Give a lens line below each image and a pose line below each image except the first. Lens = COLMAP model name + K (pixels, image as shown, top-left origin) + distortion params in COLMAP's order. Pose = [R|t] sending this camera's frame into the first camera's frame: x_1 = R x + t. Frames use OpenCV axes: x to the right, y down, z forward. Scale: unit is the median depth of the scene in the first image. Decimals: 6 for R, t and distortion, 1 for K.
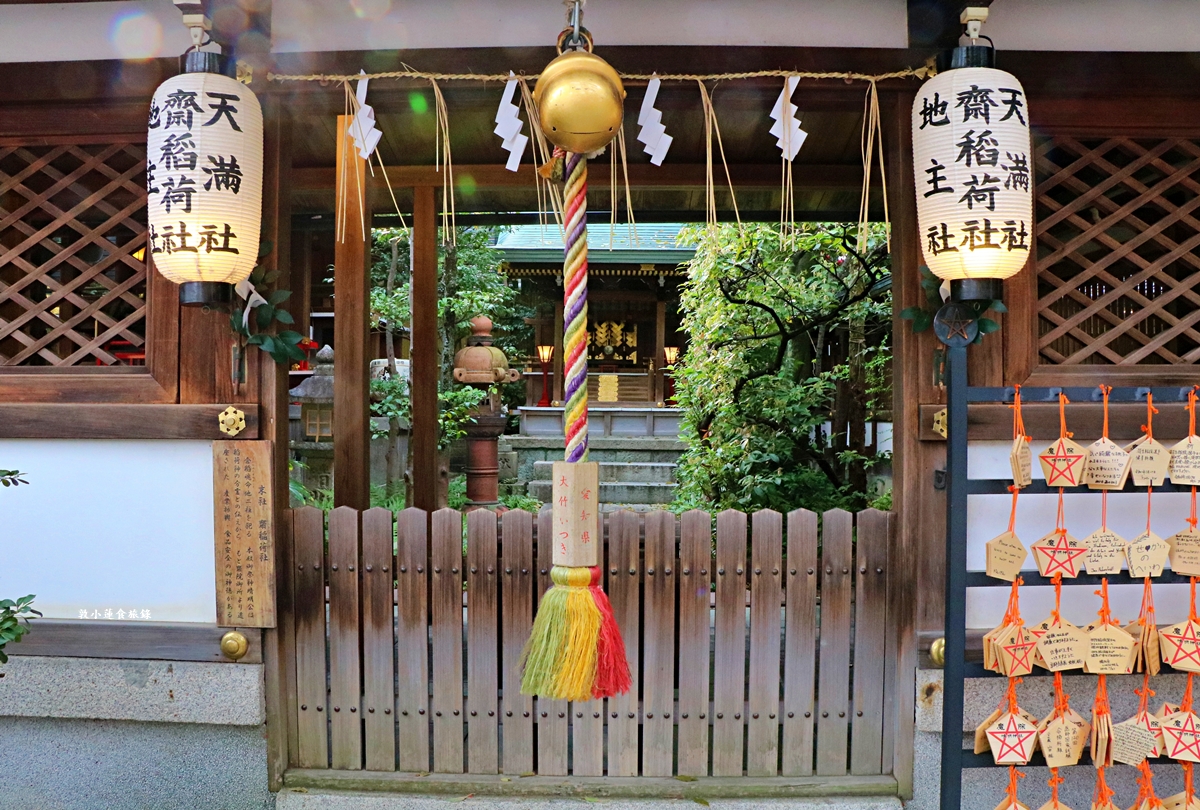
lens RADIAL K [[1029.2, 0, 600.0], [0, 1029.2, 405.0], [0, 0, 1]] dist [-0.130198, 0.010138]
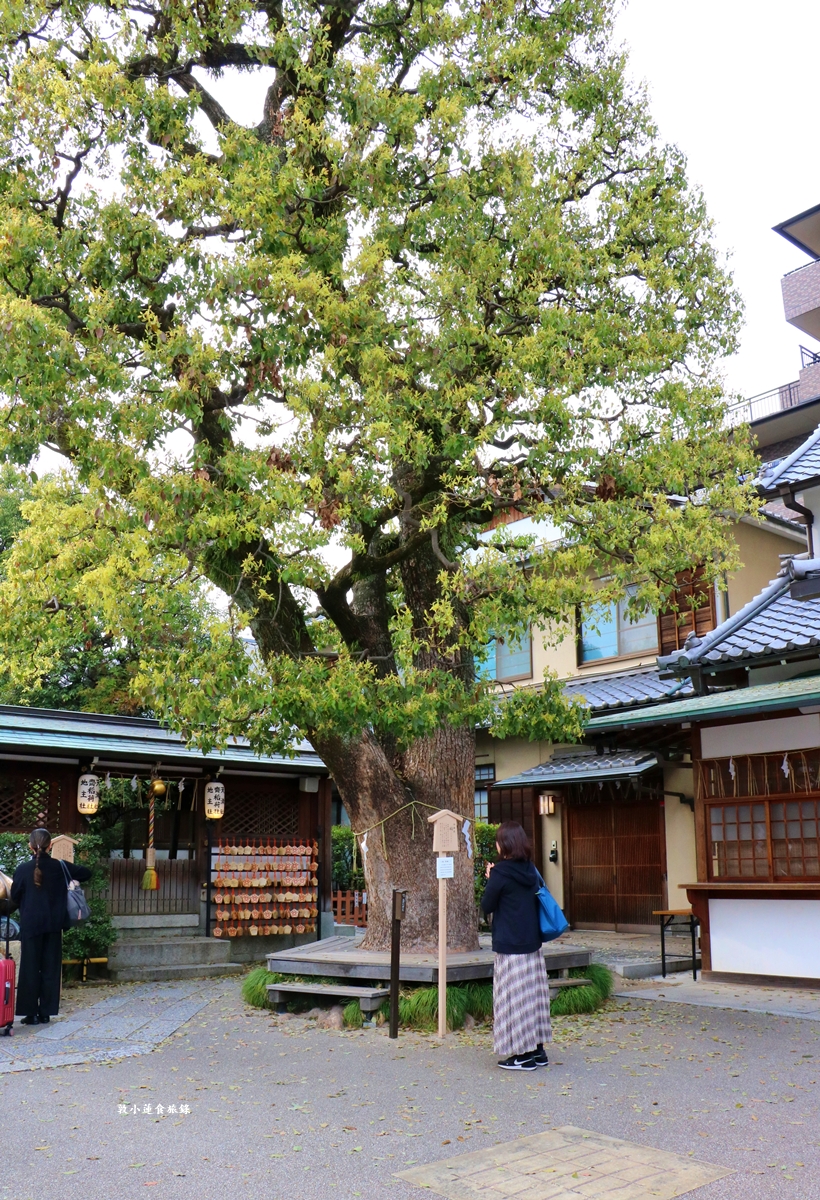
lens RADIAL K [[1049.1, 0, 417.3], [0, 1049.1, 621.6], [0, 0, 1]] dist [-0.187171, 0.166185]
pose [[0.760004, 0.140940, 0.634453, -2.627205], [0.004183, 0.975122, -0.221629, 0.096028], [-0.649905, 0.171093, 0.740507, -4.280895]]
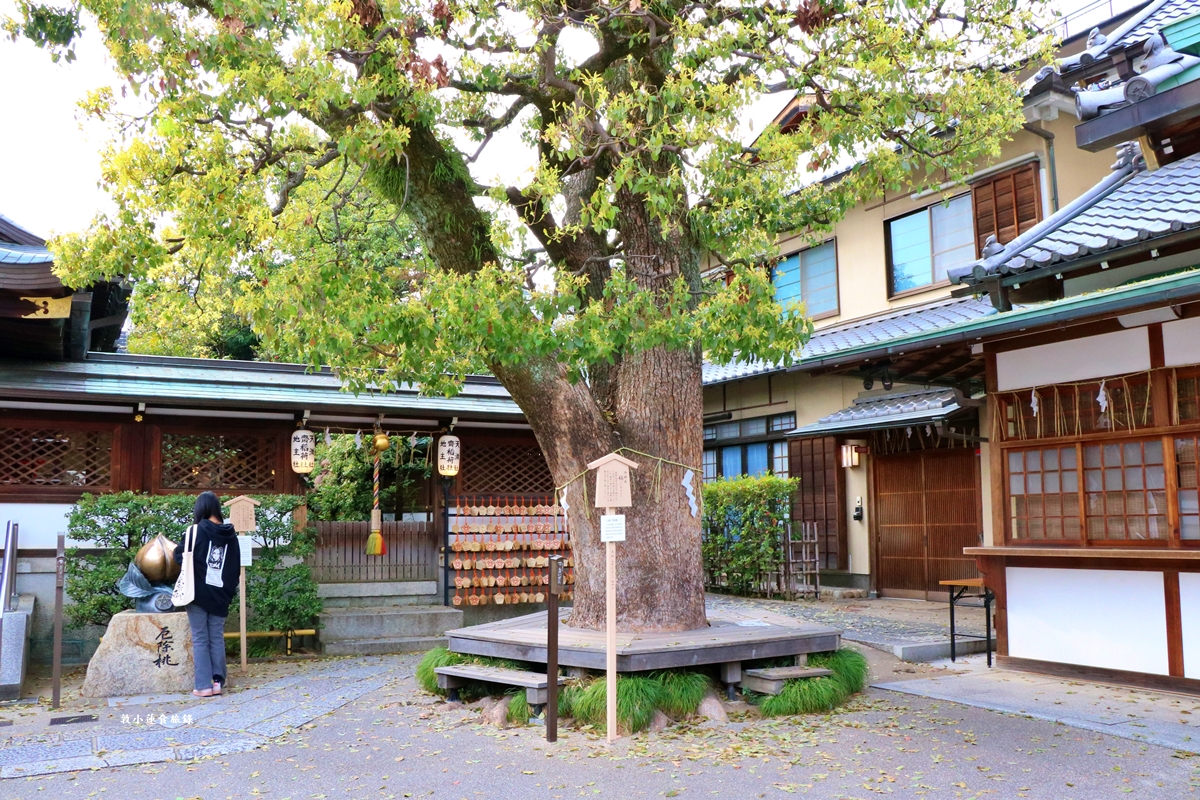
lens RADIAL K [[1032.3, 0, 600.0], [0, 1032.3, 400.0], [0, 0, 1]] dist [-0.192173, 0.171572]
pose [[0.868484, 0.049893, 0.493199, -1.566172], [0.008696, 0.993235, -0.115792, 0.108043], [-0.495640, 0.104852, 0.862176, -3.935025]]
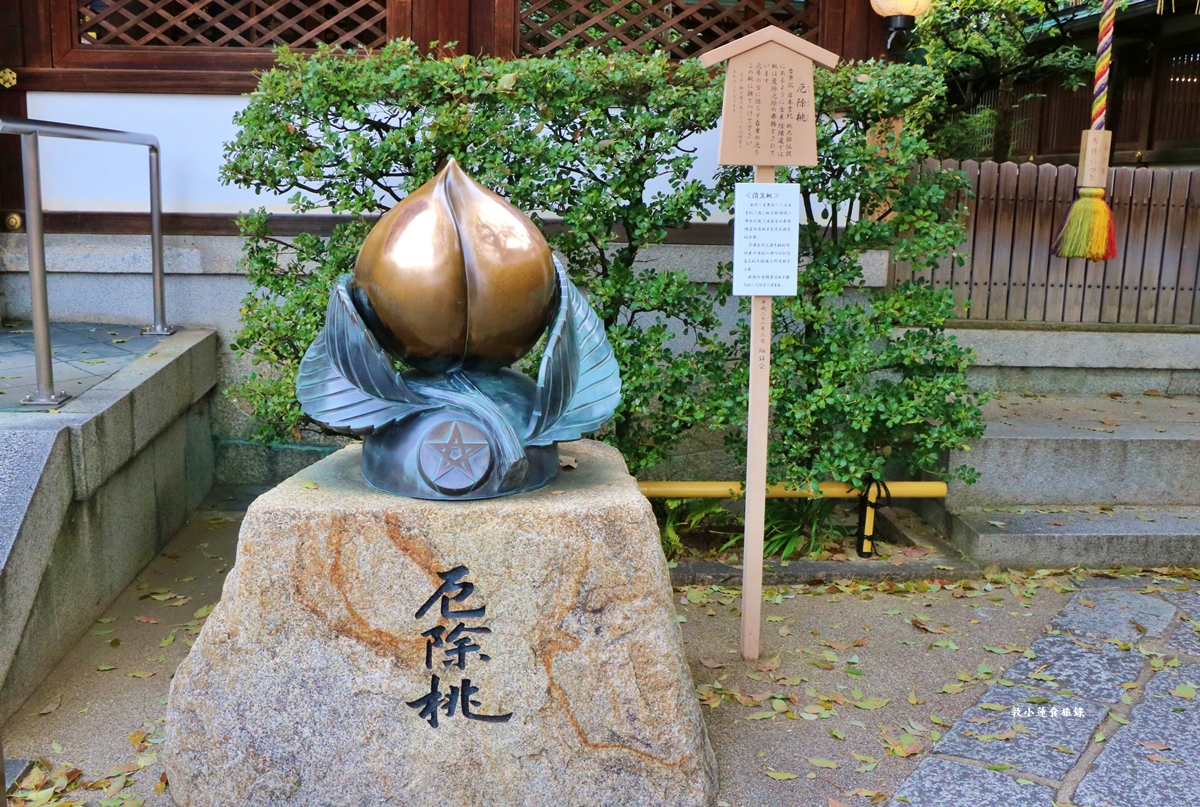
lens RADIAL K [[1227.5, 0, 600.0], [0, 1227.5, 403.5], [0, 0, 1]] dist [-0.103646, -0.001593]
pose [[0.992017, 0.003026, 0.126065, -1.138020], [-0.025492, 0.983883, 0.176985, 0.171933], [-0.123497, -0.178786, 0.976107, -1.039964]]
